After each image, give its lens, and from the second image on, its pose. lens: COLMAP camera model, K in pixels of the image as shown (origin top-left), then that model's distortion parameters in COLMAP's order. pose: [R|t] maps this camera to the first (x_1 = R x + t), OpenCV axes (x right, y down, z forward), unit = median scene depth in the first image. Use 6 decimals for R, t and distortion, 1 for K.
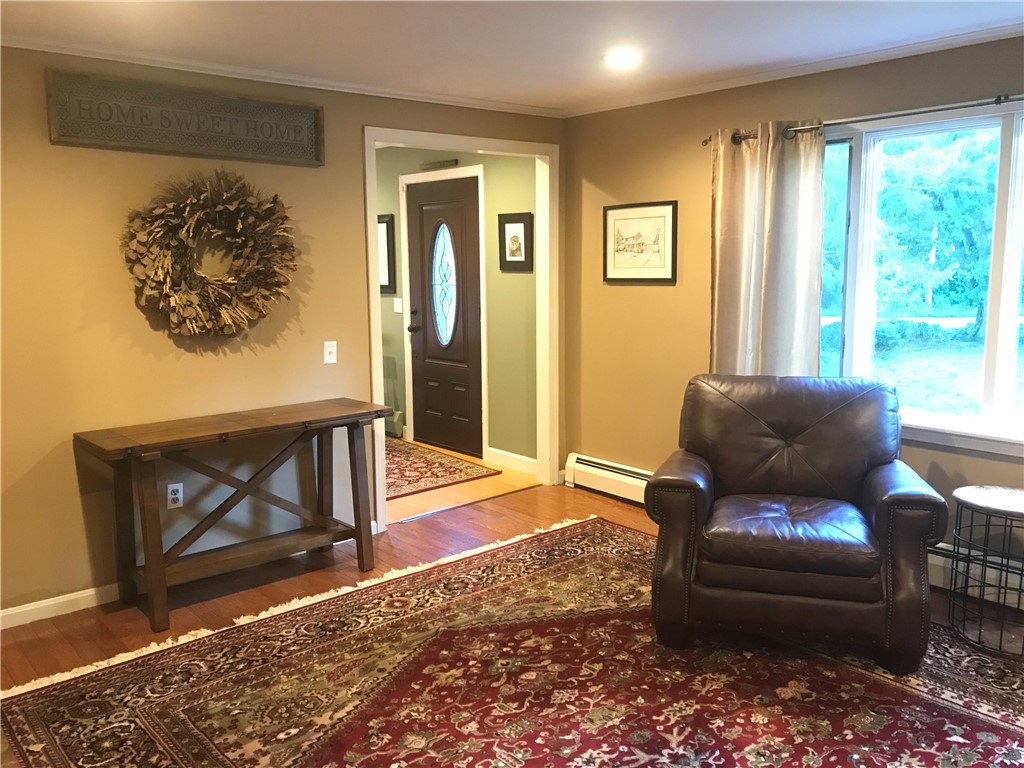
lens RADIAL K [[842.4, 0, 512.7], [0, 842.4, 379.0], [0, 0, 1]] dist [0.032734, -0.001990]
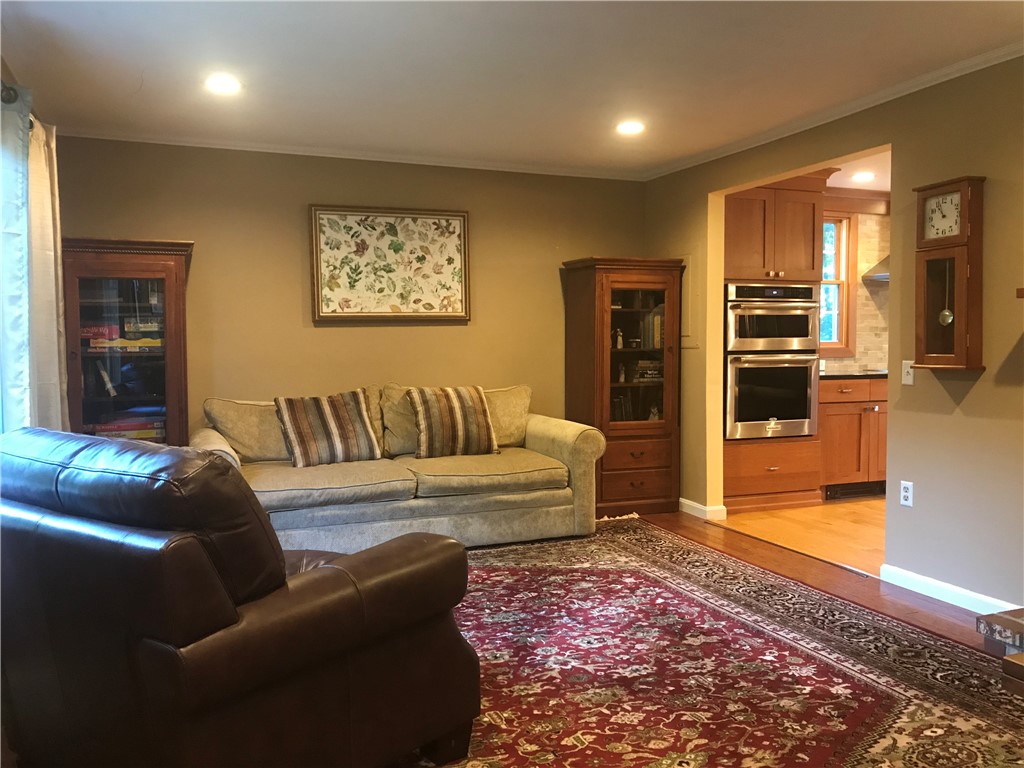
lens RADIAL K [[842.4, 0, 511.2], [0, 842.4, 386.0], [0, 0, 1]] dist [0.032734, -0.001990]
pose [[-0.944469, -0.005093, 0.328561, -0.122073], [0.057253, 0.982036, 0.179798, -0.155448], [-0.323575, 0.188624, -0.927211, 1.862666]]
